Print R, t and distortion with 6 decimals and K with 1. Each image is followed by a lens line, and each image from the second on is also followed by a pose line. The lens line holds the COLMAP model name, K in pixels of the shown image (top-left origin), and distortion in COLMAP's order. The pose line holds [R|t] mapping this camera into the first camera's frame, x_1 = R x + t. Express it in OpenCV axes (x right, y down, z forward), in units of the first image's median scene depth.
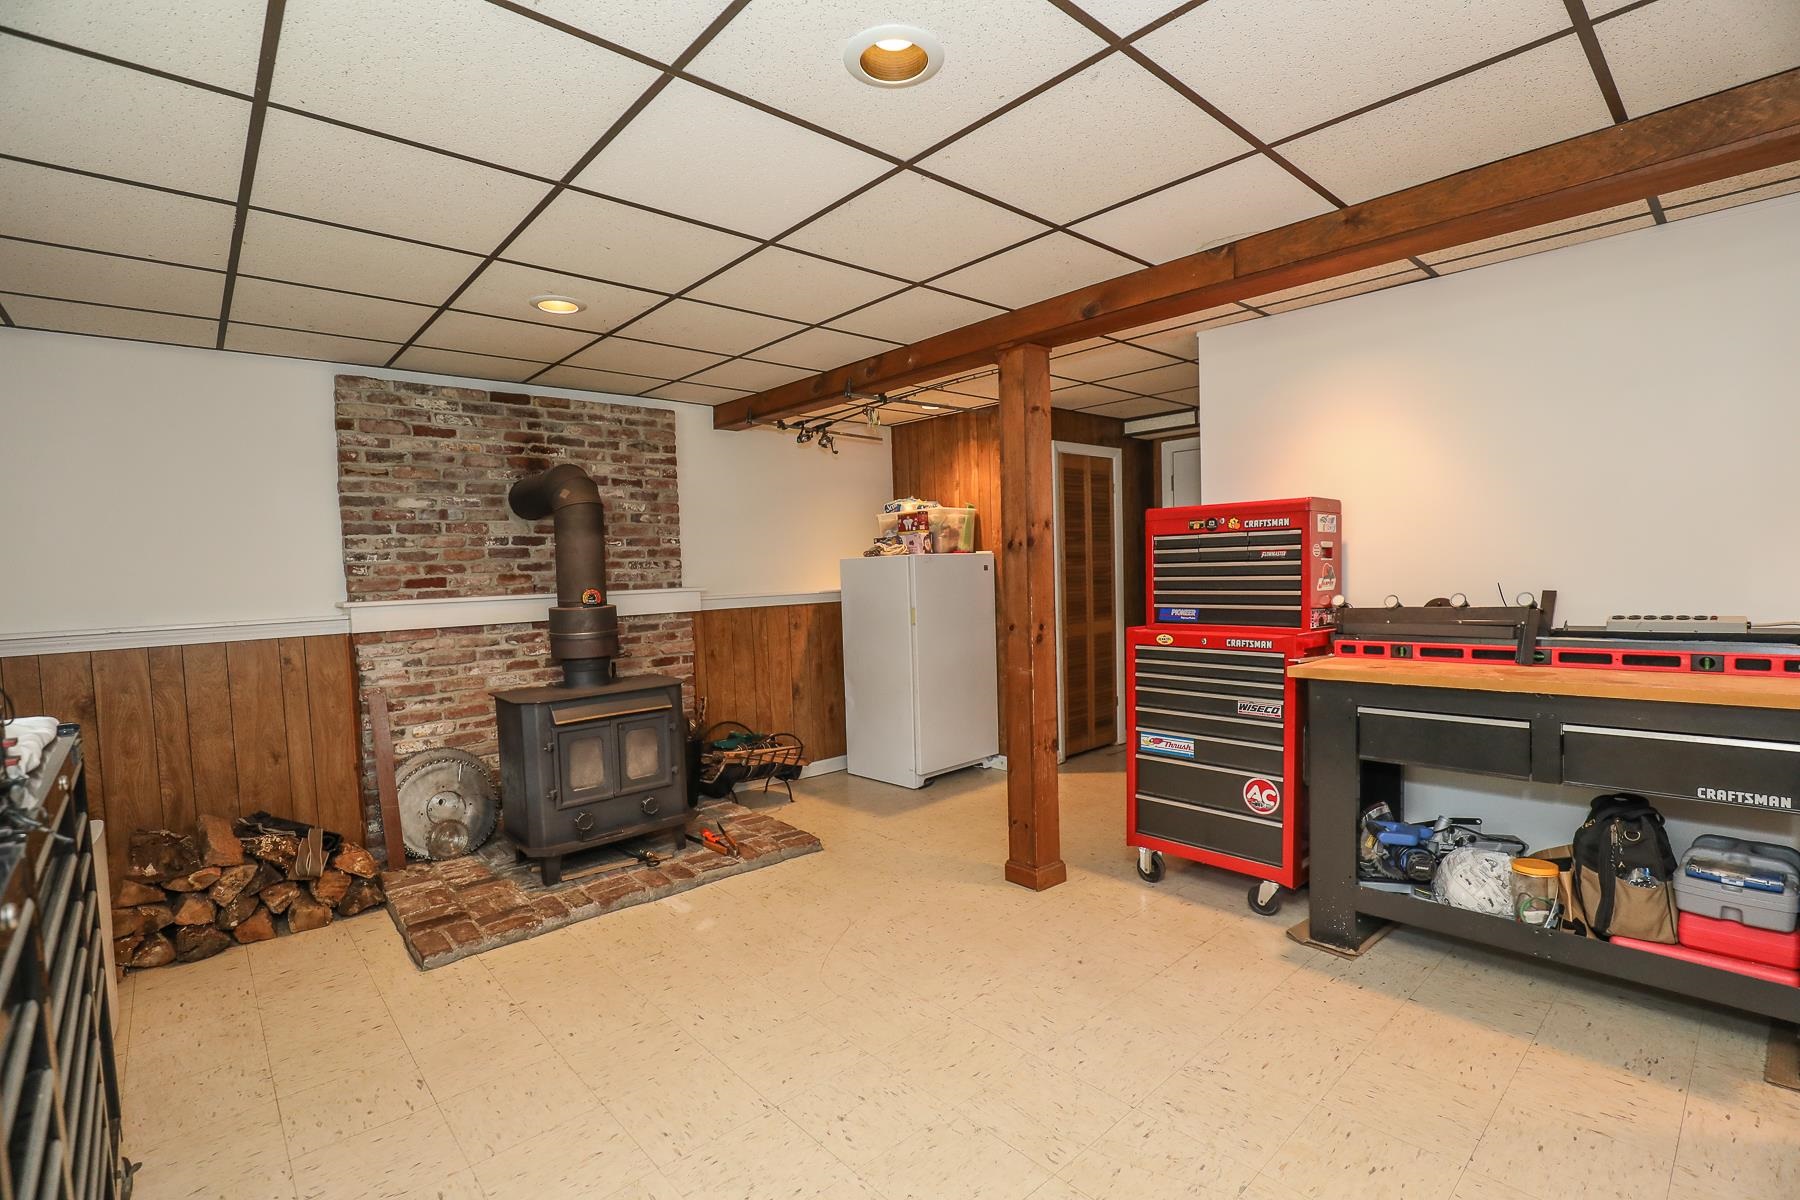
lens RADIAL K [[827.2, 0, 896.6], [0, 827.2, 607.7], [0, 0, 1]] dist [-0.035377, 0.006301]
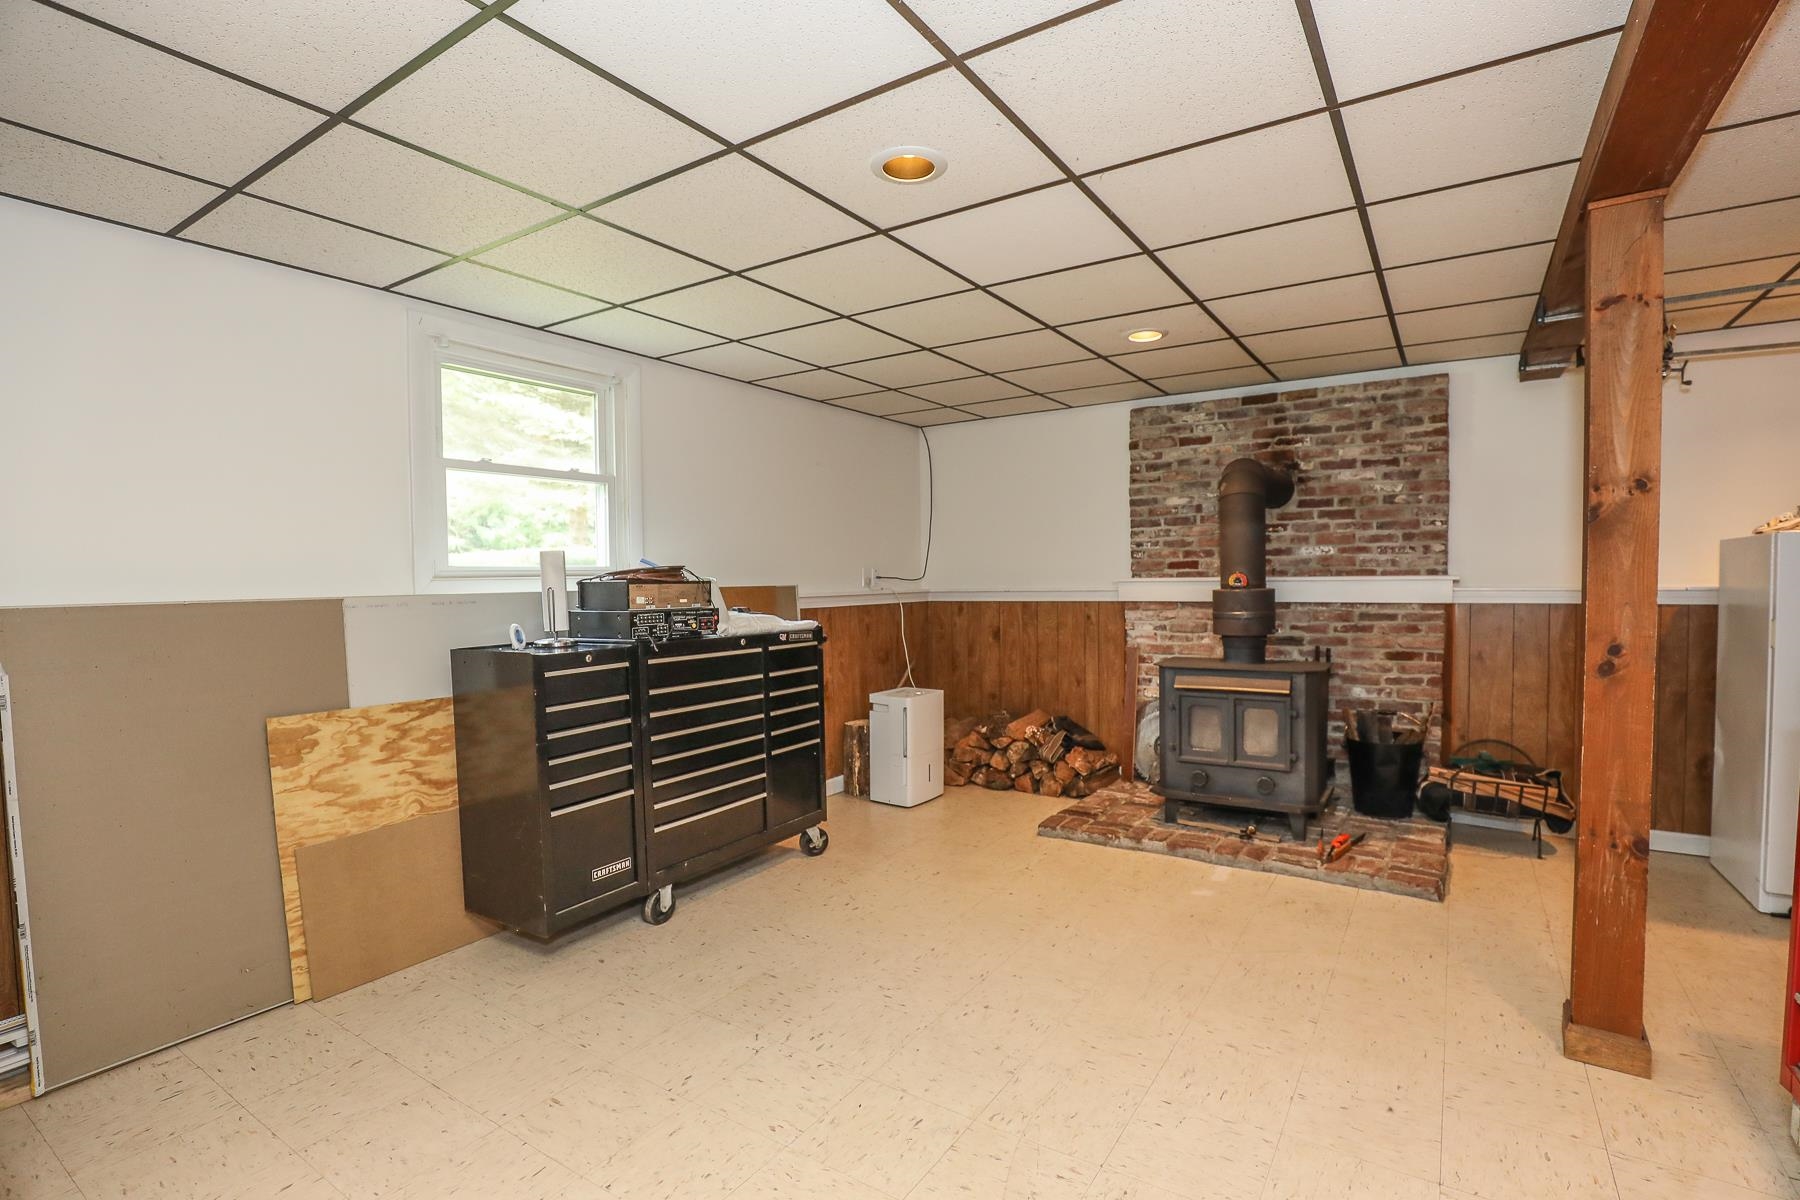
lens RADIAL K [[827.2, 0, 898.3], [0, 827.2, 605.0], [0, 0, 1]] dist [-0.035377, 0.006301]
pose [[0.255290, 0.062193, -0.964862, 0.532482], [-0.042042, 0.997699, 0.053185, -0.018509], [0.965950, 0.026987, 0.257317, 0.273701]]
